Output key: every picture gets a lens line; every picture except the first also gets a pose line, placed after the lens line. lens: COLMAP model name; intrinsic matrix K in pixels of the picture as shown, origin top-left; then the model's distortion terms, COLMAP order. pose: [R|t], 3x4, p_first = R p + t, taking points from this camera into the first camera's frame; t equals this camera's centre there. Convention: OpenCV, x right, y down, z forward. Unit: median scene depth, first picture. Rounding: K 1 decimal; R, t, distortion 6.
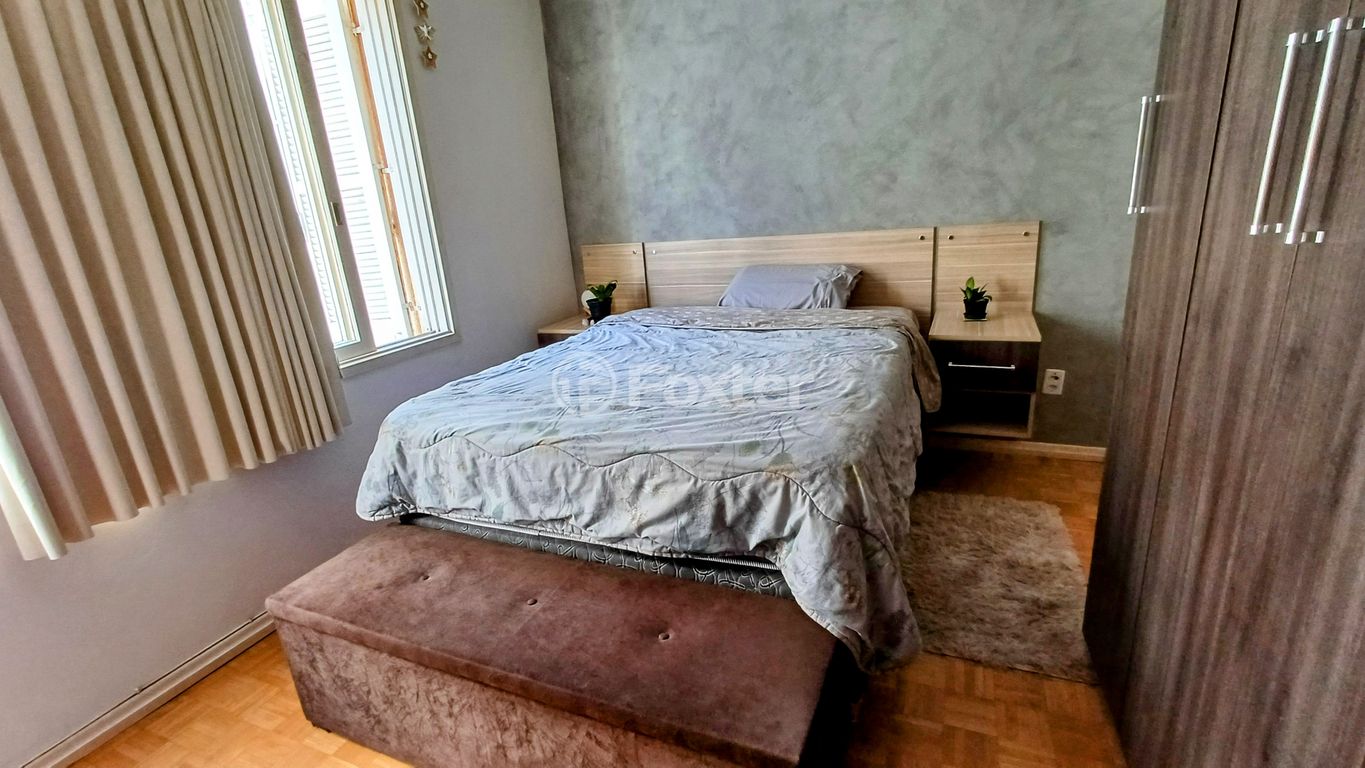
lens RADIAL K [[622.0, 0, 682.5], [0, 622.0, 384.0], [0, 0, 1]] dist [0.000778, 0.000272]
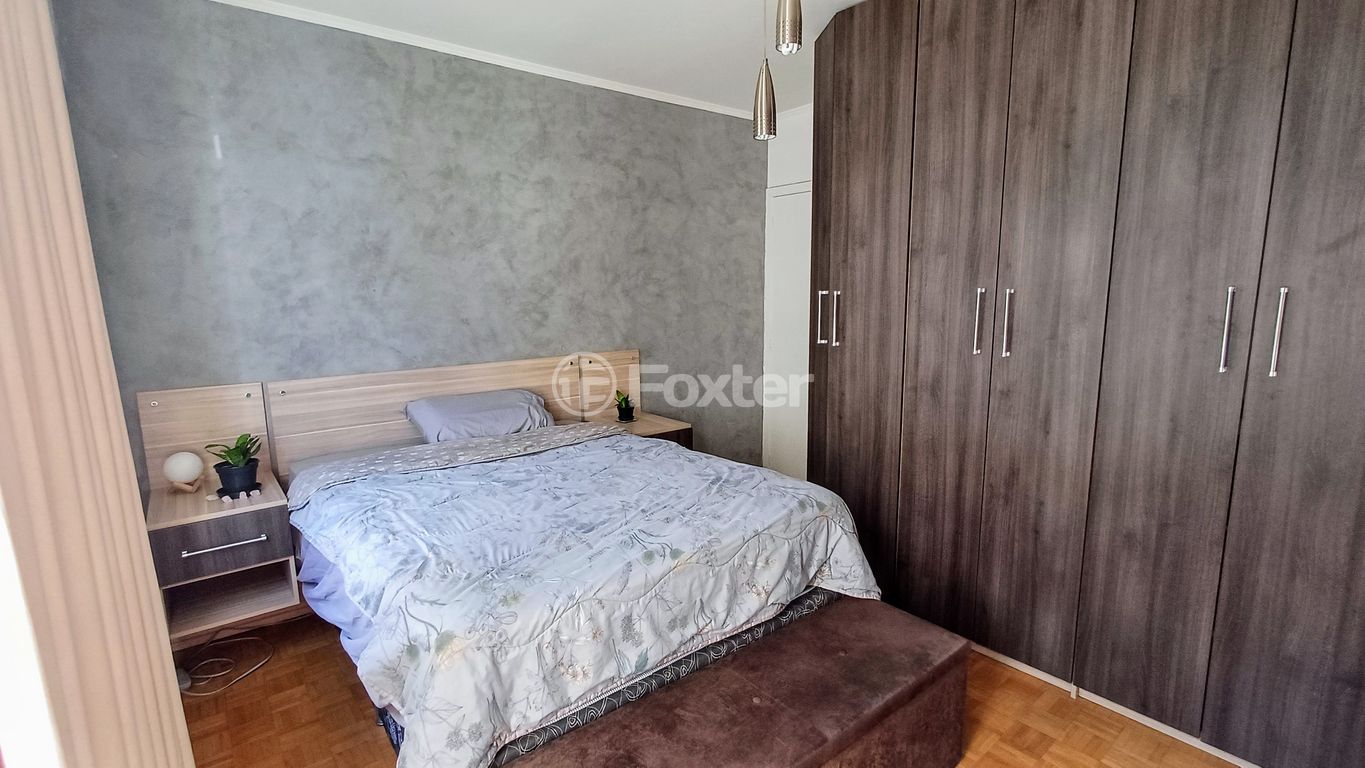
lens RADIAL K [[622.0, 0, 682.5], [0, 622.0, 384.0], [0, 0, 1]] dist [0.000778, 0.000272]
pose [[0.460927, -0.061936, 0.885274, -0.605189], [0.235089, 0.970444, -0.054506, -0.074266], [-0.855733, 0.233241, 0.461864, 0.244290]]
